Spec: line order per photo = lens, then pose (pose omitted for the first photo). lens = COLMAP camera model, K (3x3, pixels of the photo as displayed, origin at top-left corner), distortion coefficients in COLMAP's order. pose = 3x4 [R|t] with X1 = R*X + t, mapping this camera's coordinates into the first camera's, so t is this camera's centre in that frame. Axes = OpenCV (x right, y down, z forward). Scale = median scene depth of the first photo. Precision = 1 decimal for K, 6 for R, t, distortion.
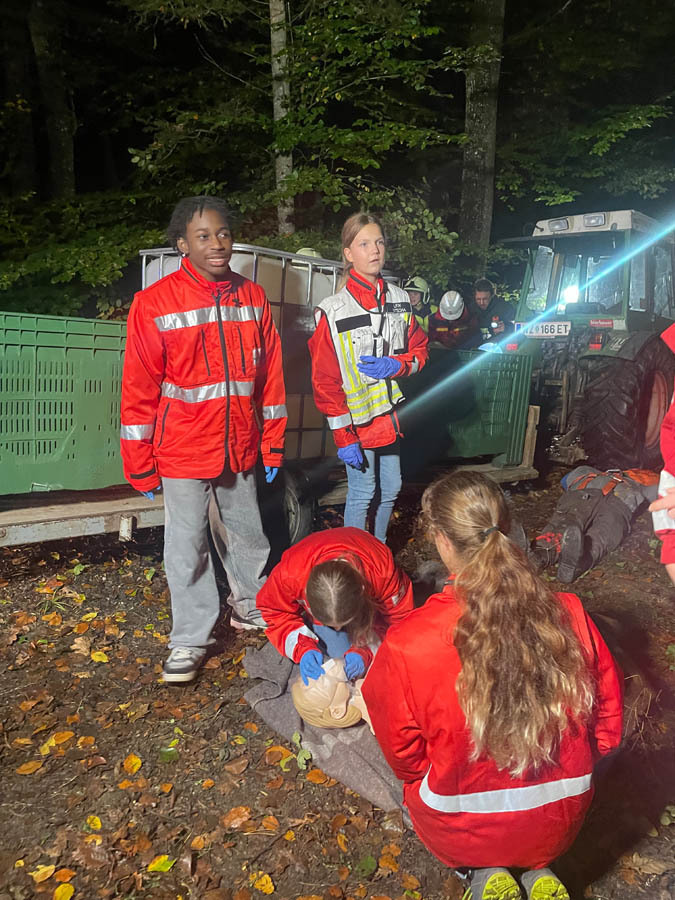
lens RADIAL K [[683.8, 0, 341.0], [0, 683.8, 455.2], [0, 0, 1]] dist [0.054119, -0.054051]
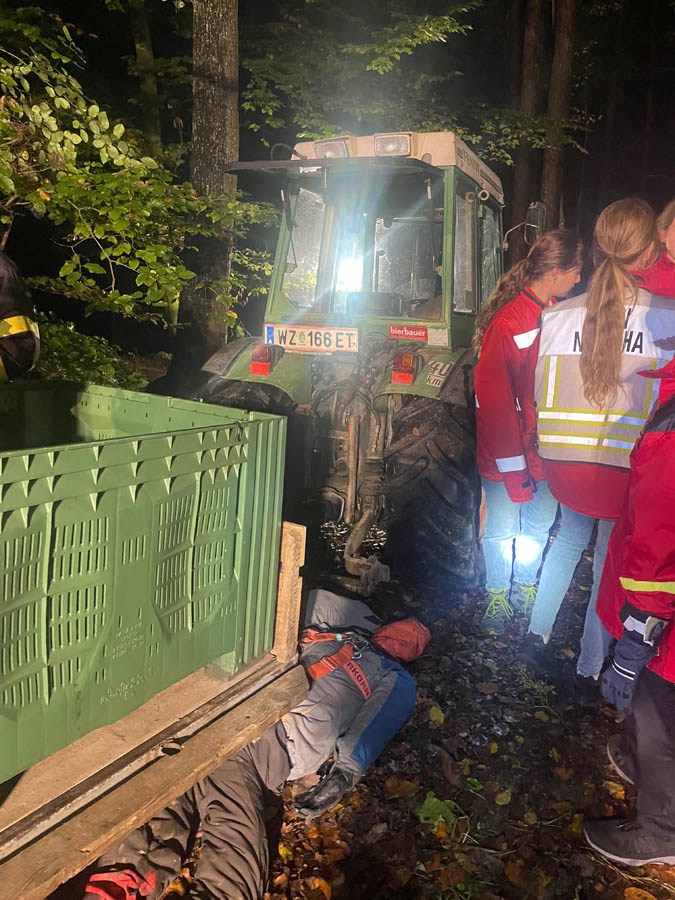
lens RADIAL K [[683.8, 0, 338.6], [0, 683.8, 448.0], [0, 0, 1]] dist [0.054119, -0.054051]
pose [[0.951907, -0.043144, 0.303335, 0.141565], [0.029857, 0.998386, 0.048305, -0.121056], [-0.304930, -0.036925, 0.951659, 0.457074]]
